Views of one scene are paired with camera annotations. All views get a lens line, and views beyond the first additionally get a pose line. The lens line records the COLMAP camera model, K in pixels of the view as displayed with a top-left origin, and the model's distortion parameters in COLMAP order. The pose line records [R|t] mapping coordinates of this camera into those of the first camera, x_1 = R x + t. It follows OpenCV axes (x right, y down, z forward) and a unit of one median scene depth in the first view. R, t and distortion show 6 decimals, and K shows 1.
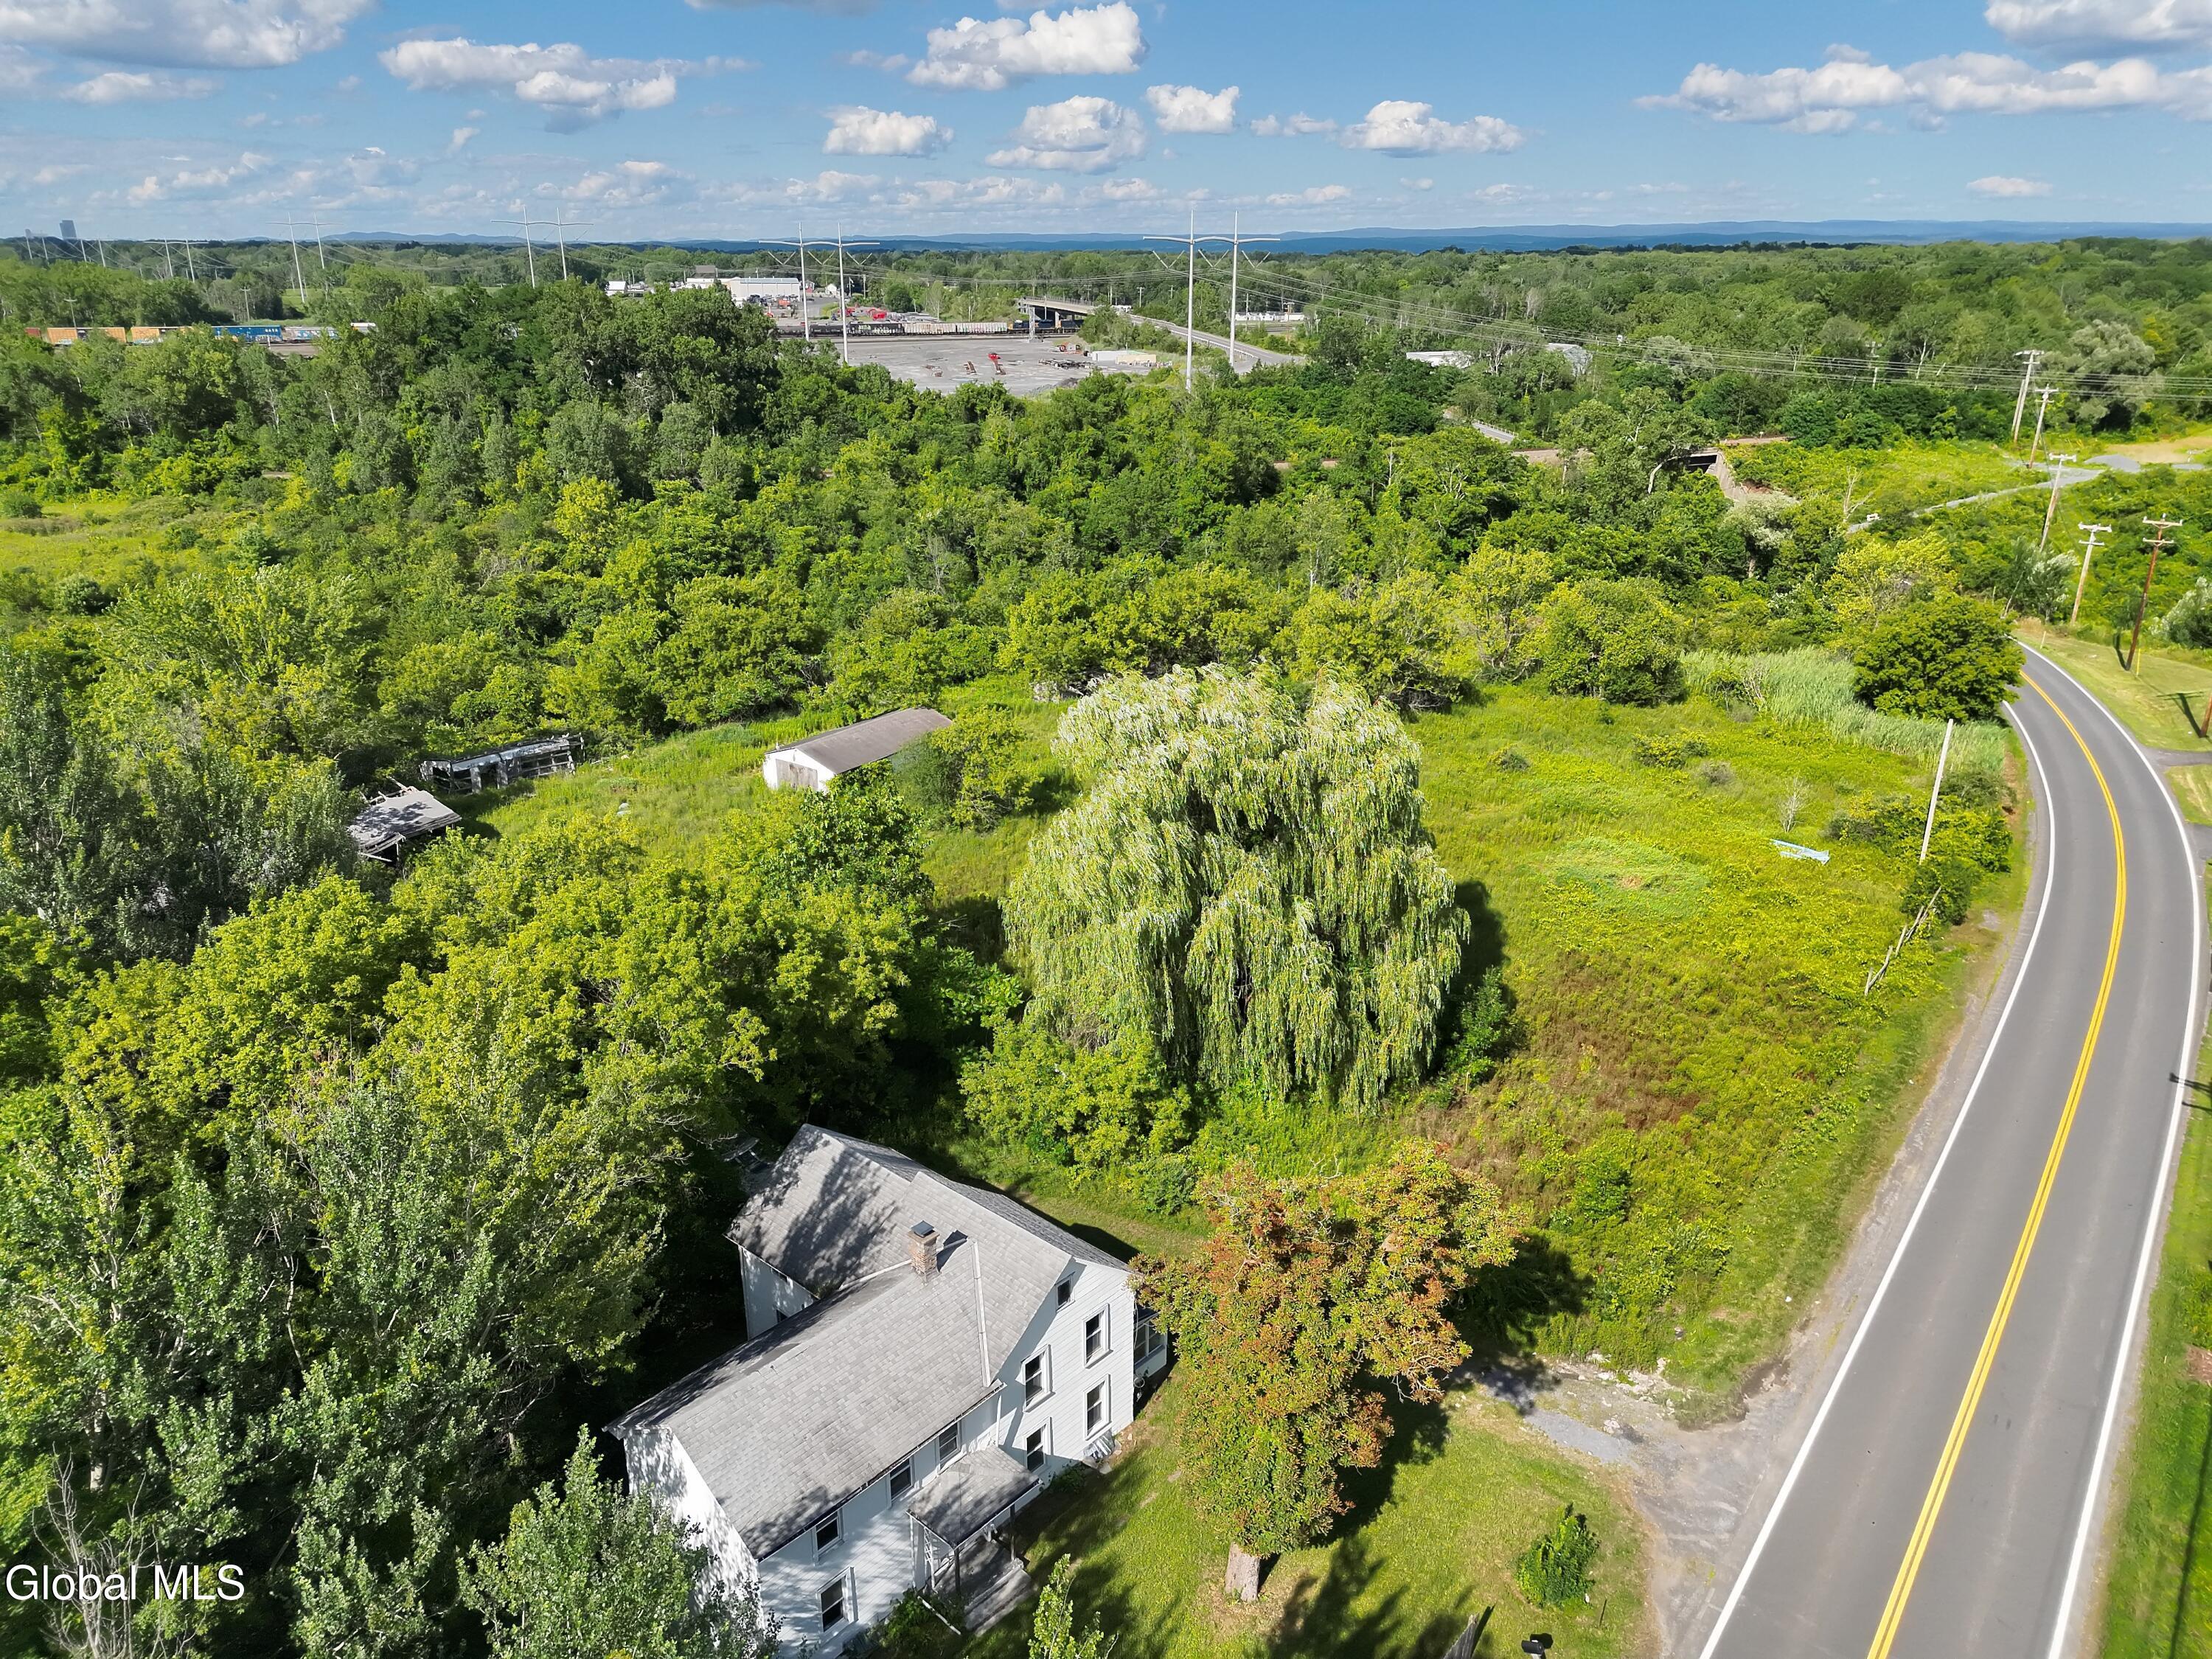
lens RADIAL K [[1549.2, 0, 1106.0], [0, 1549.2, 829.5], [0, 0, 1]] dist [0.080569, -0.069999]
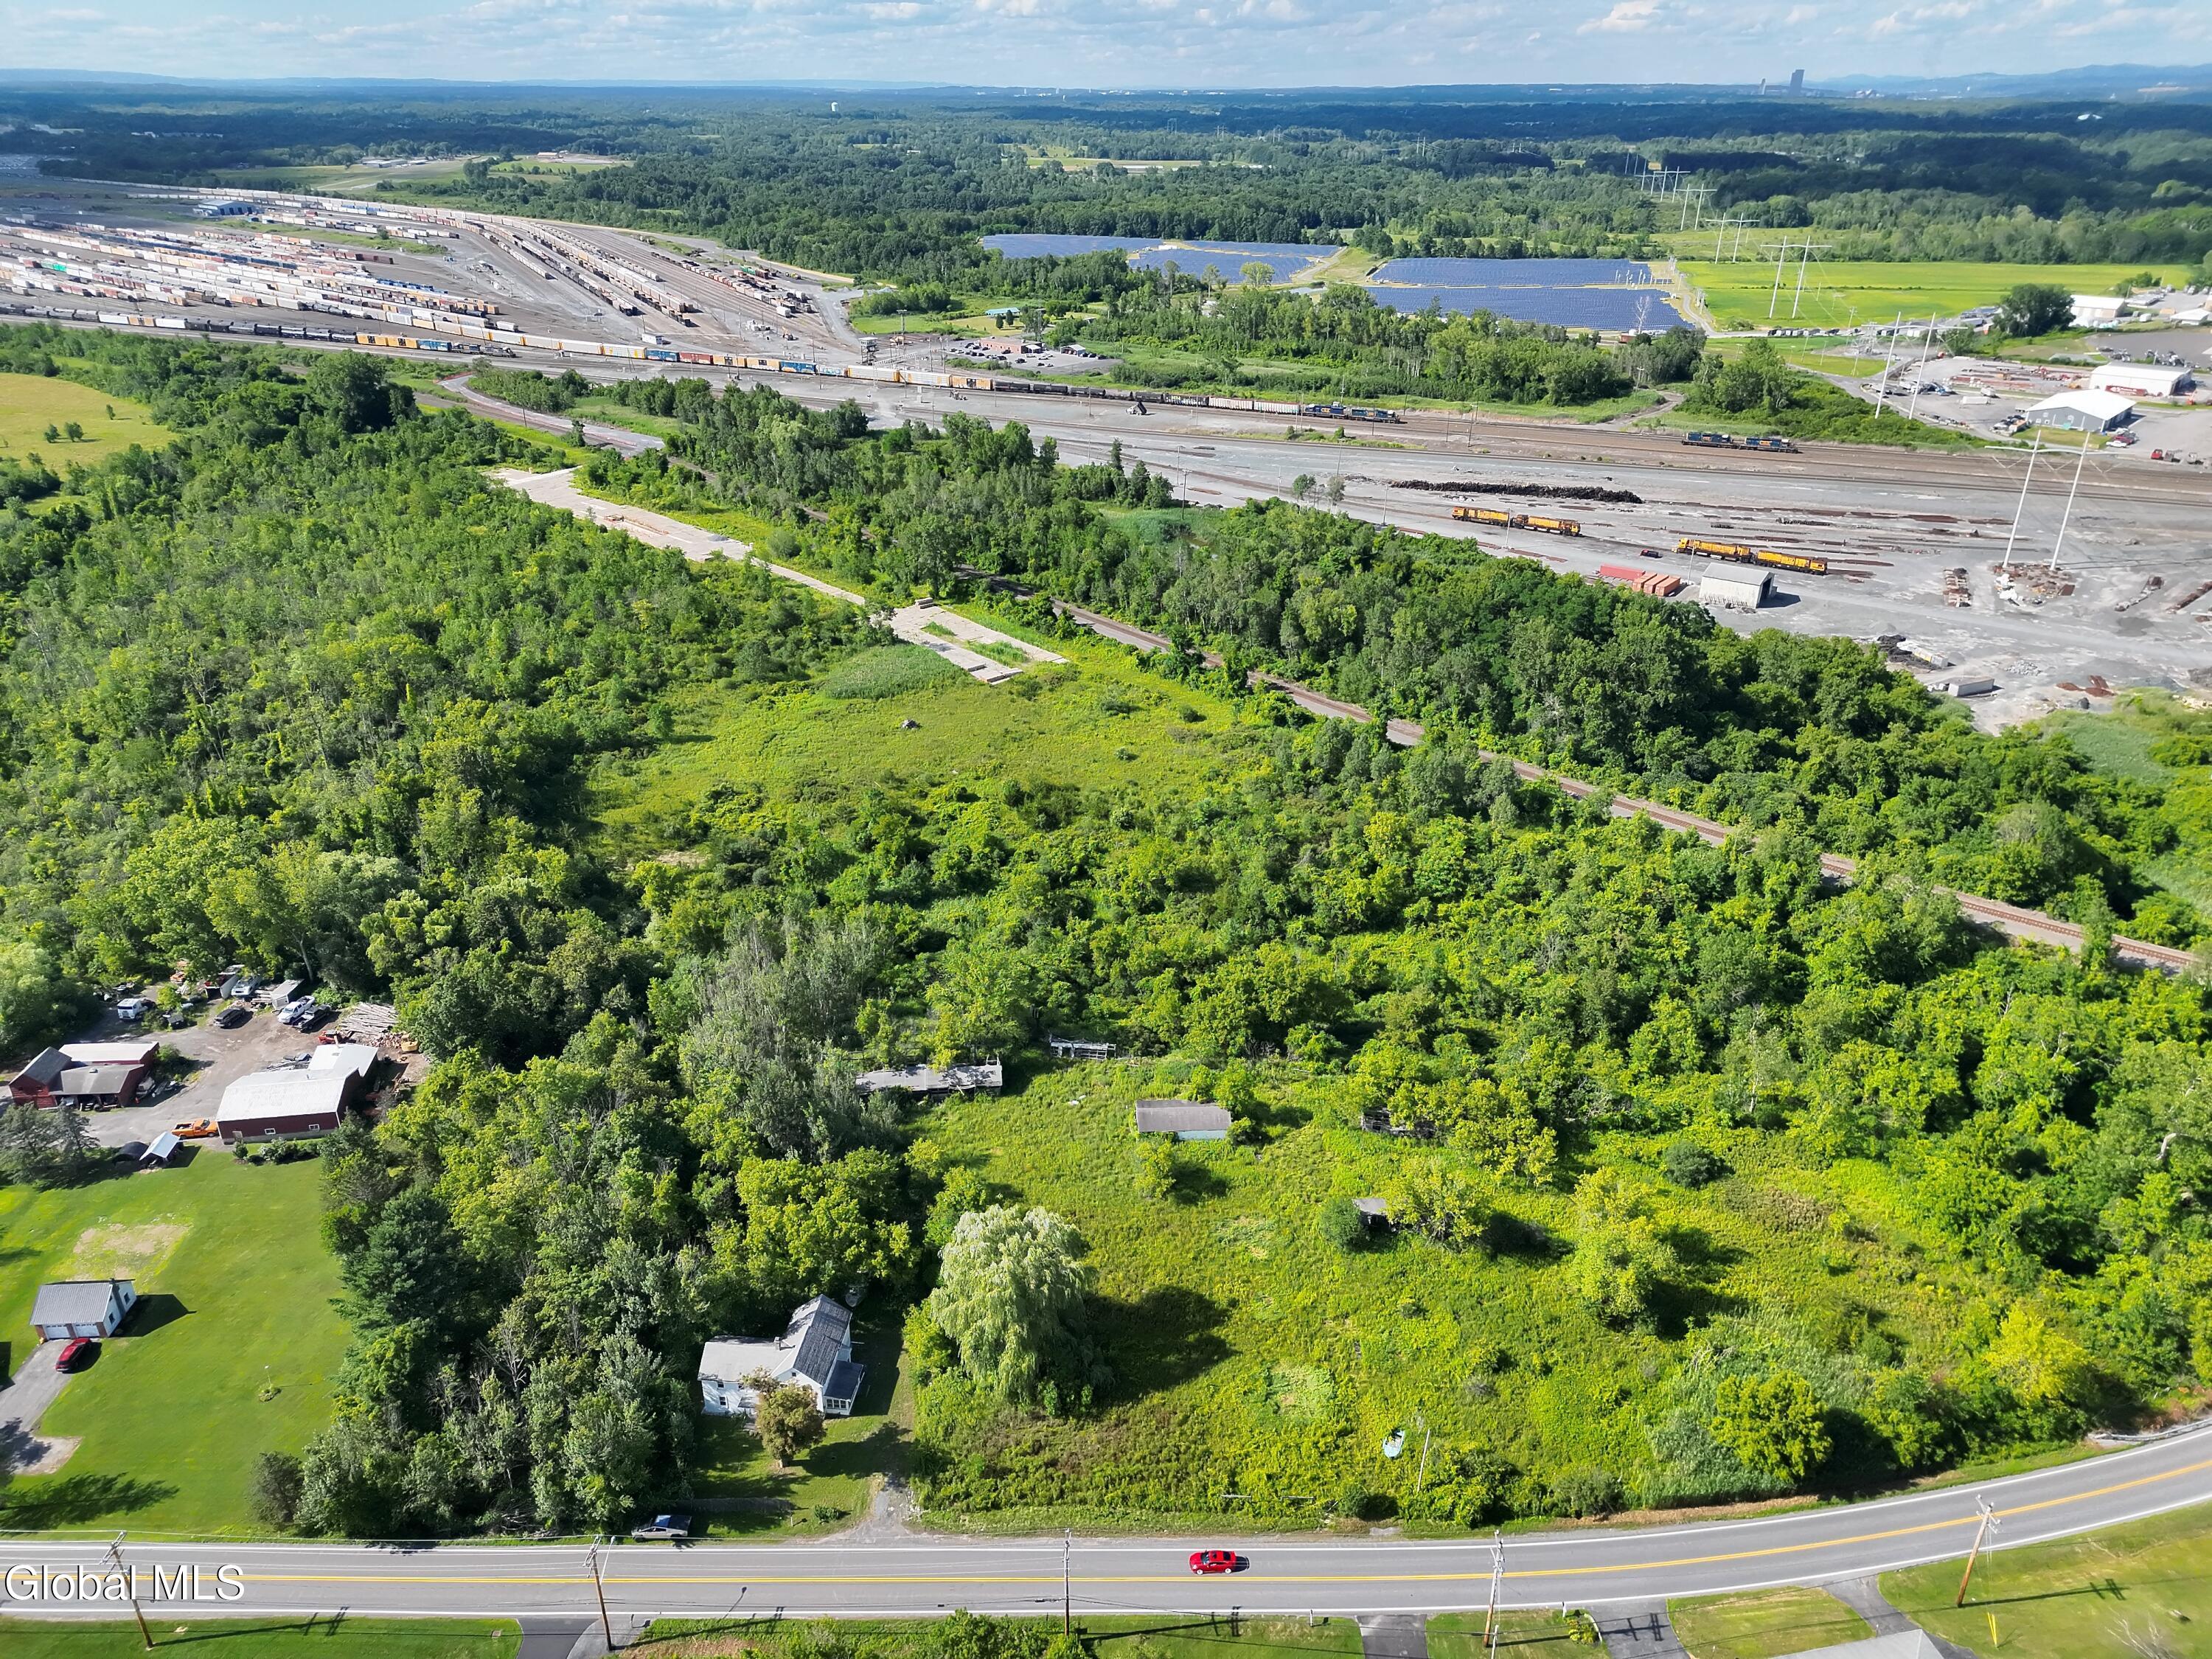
lens RADIAL K [[1549.2, 0, 1106.0], [0, 1549.2, 829.5], [0, 0, 1]] dist [0.080569, -0.069999]
pose [[0.594173, 0.347839, -0.725235, 2.504523], [-0.277806, 0.934916, 0.220805, -1.837853], [0.754839, 0.070278, 0.652134, -0.943477]]
